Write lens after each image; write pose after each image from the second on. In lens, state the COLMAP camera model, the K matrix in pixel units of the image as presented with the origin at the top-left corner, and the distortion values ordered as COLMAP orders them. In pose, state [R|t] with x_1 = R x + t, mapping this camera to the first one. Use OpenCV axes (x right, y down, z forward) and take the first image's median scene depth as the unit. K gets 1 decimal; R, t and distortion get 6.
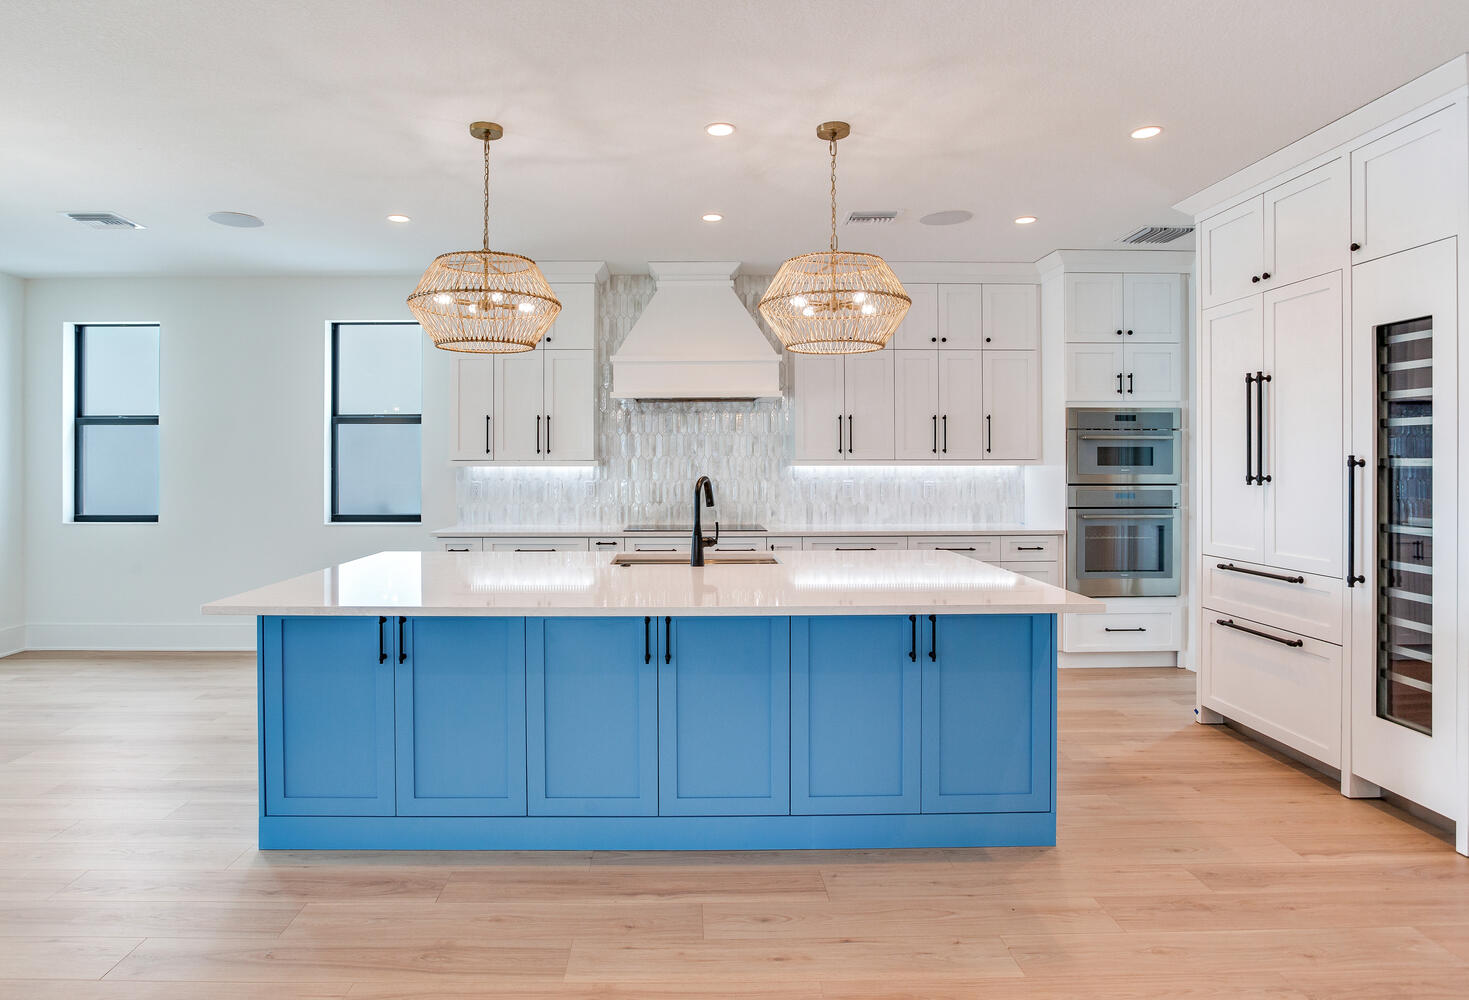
lens RADIAL K [[832.8, 0, 702.2], [0, 832.8, 465.0], [0, 0, 1]] dist [-0.030942, -0.001438]
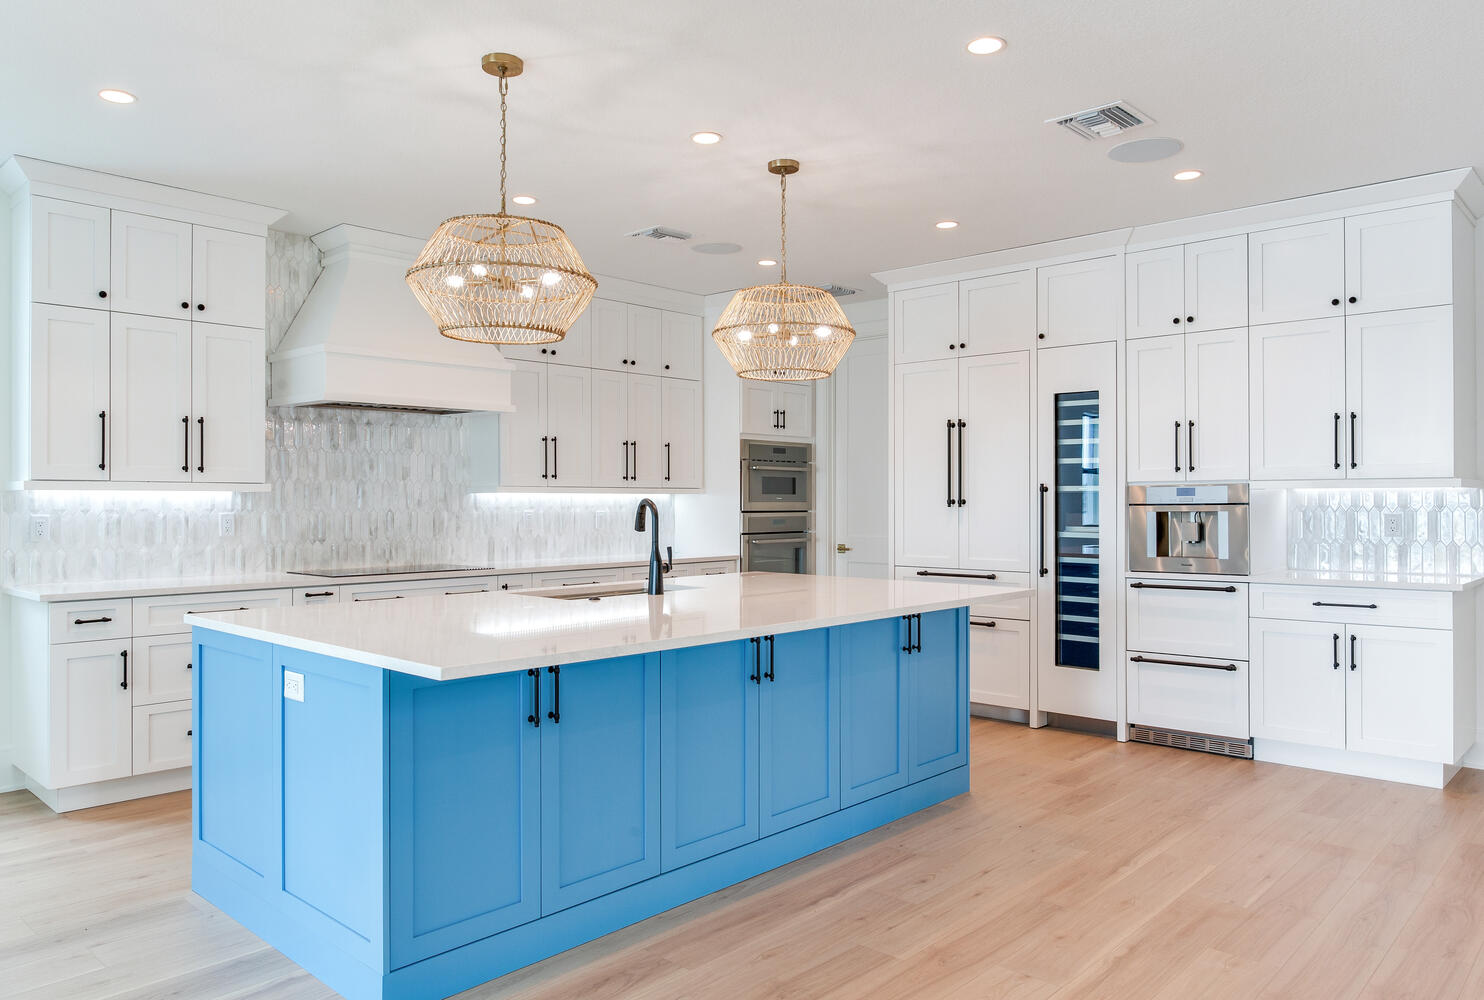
lens RADIAL K [[1033.8, 0, 743.2], [0, 1033.8, 497.6], [0, 0, 1]] dist [-0.018756, -0.000079]
pose [[0.686364, 0.003843, 0.727248, -0.520844], [0.001333, 0.999978, -0.006543, 0.014026], [-0.727257, 0.005461, 0.686344, 0.092027]]
